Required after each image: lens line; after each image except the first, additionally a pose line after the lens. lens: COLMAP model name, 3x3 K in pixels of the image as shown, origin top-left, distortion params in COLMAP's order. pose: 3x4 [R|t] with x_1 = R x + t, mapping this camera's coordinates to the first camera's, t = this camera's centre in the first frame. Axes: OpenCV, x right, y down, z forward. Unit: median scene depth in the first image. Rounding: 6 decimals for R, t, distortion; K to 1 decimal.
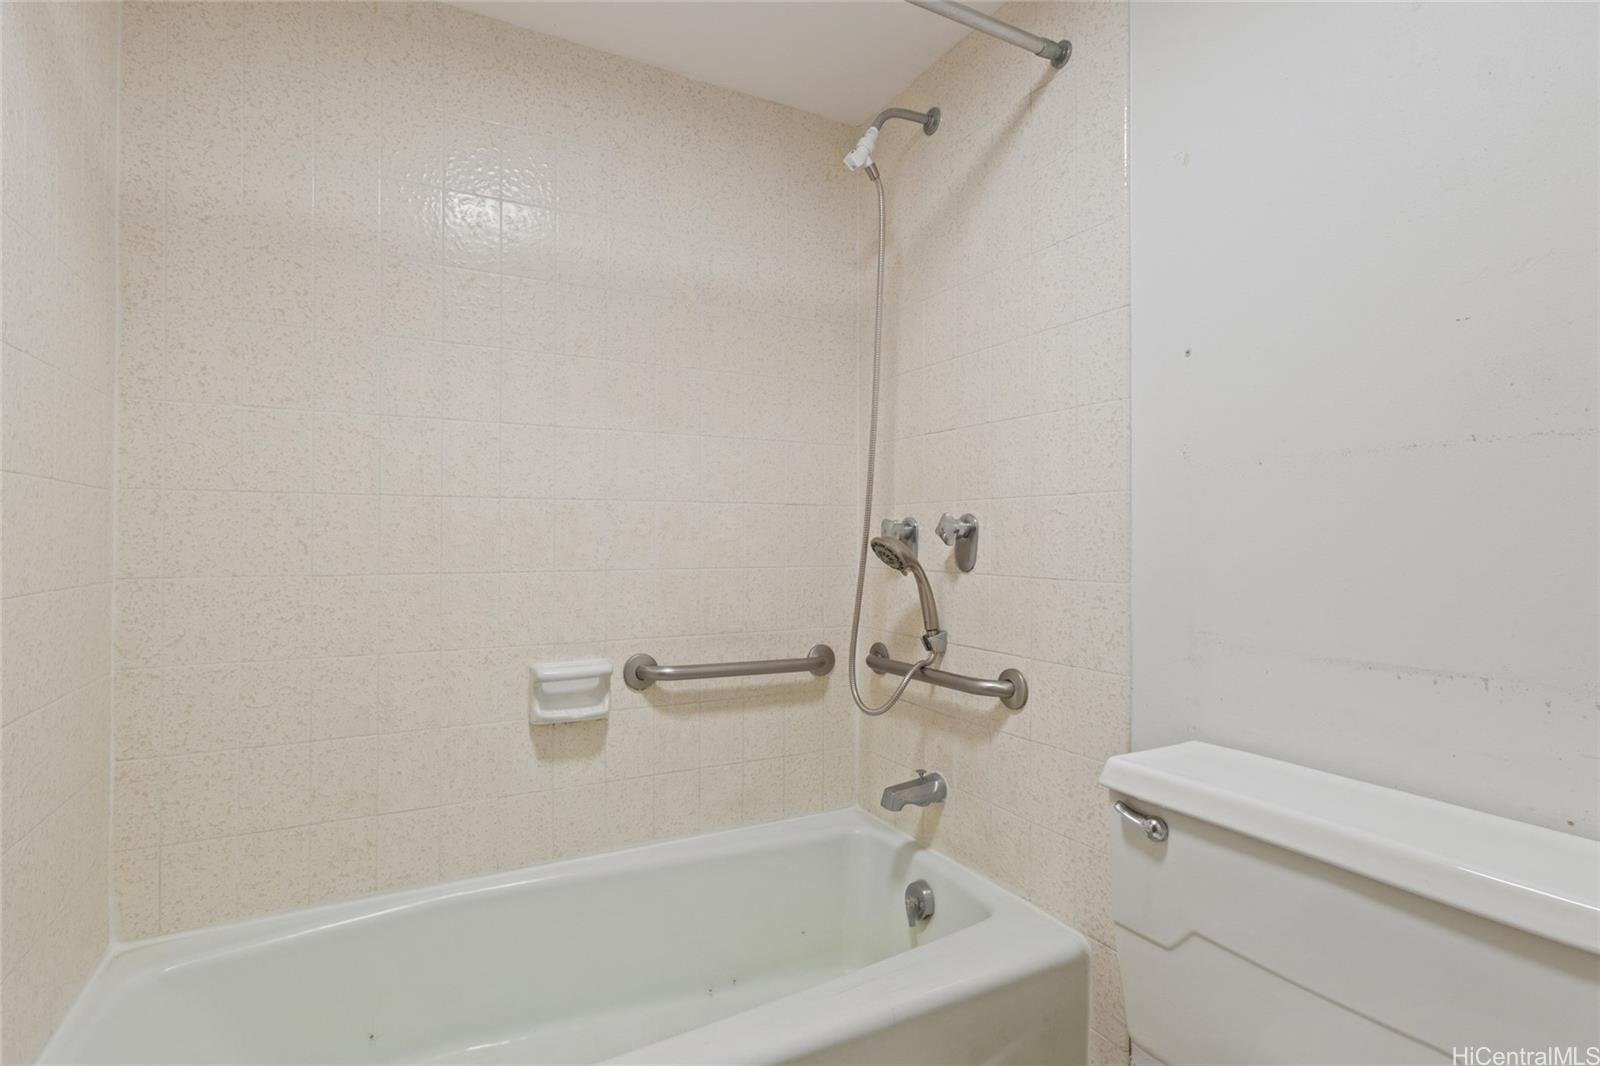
lens RADIAL K [[776.2, 0, 800.0], [0, 776.2, 533.0], [0, 0, 1]] dist [-0.004975, 0.000384]
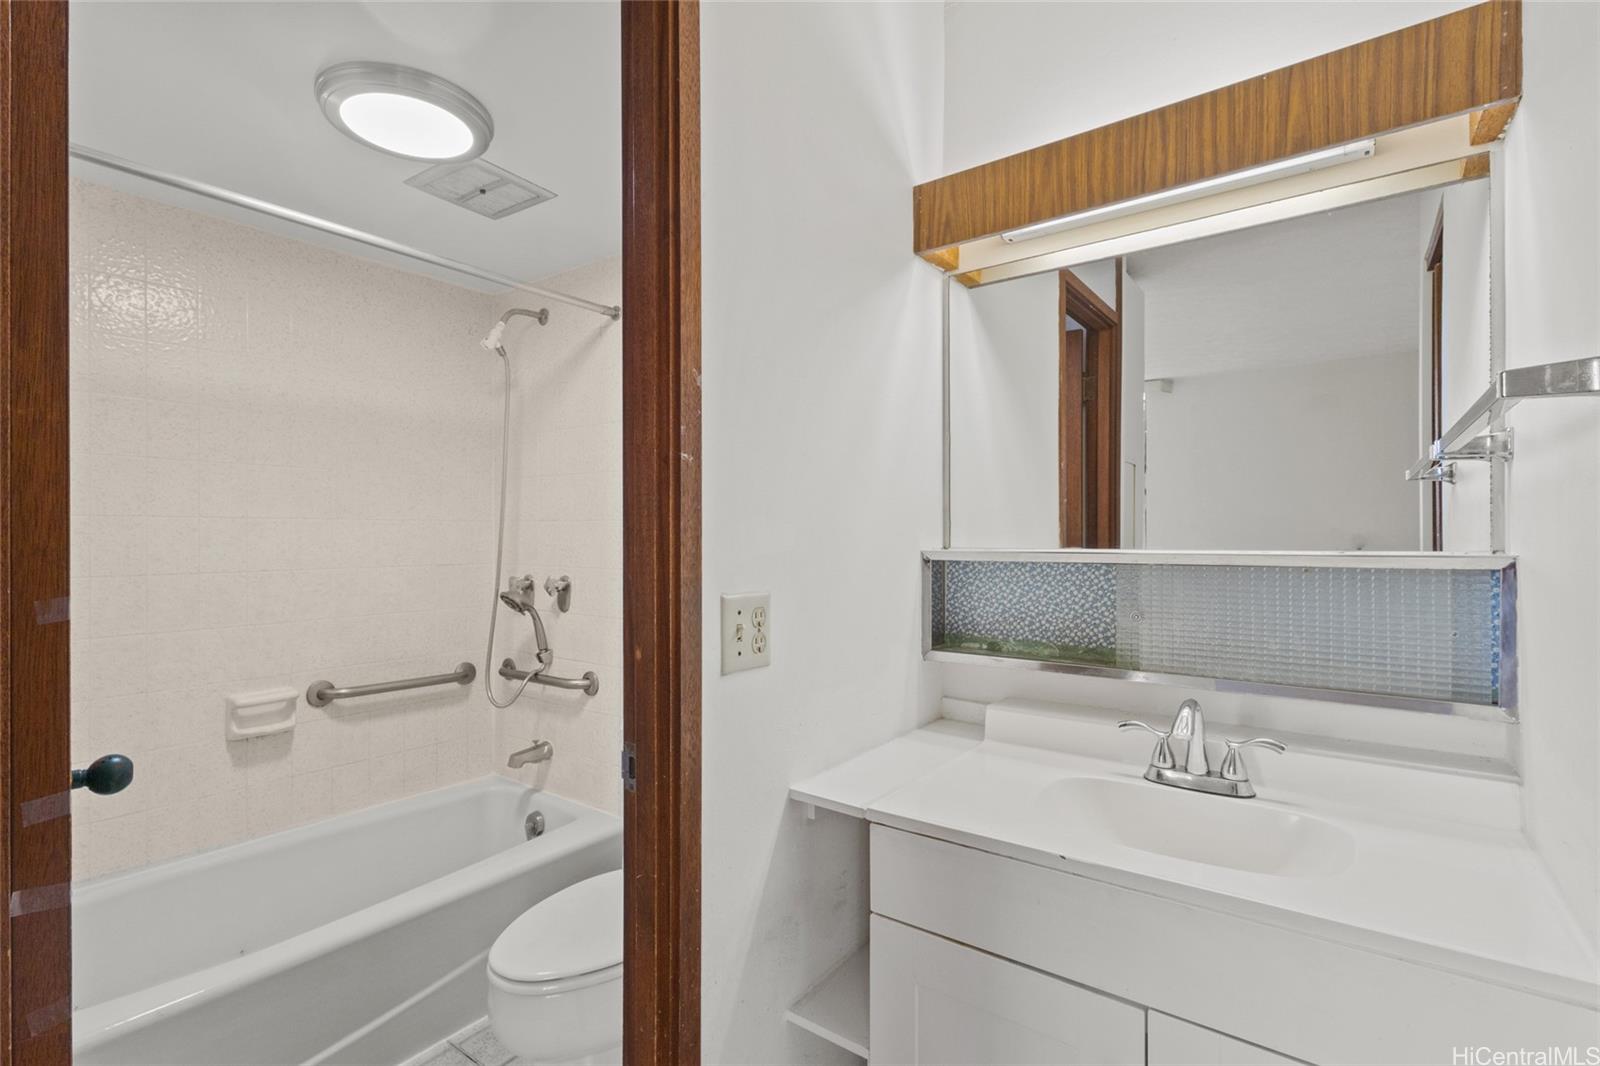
lens RADIAL K [[734.8, 0, 801.8], [0, 734.8, 535.5], [0, 0, 1]] dist [-0.011317, 0.000412]
pose [[0.900775, -0.002296, 0.434280, 0.000114], [-0.001996, 0.999954, 0.009428, -0.117526], [-0.434282, -0.009359, 0.900728, -0.543268]]
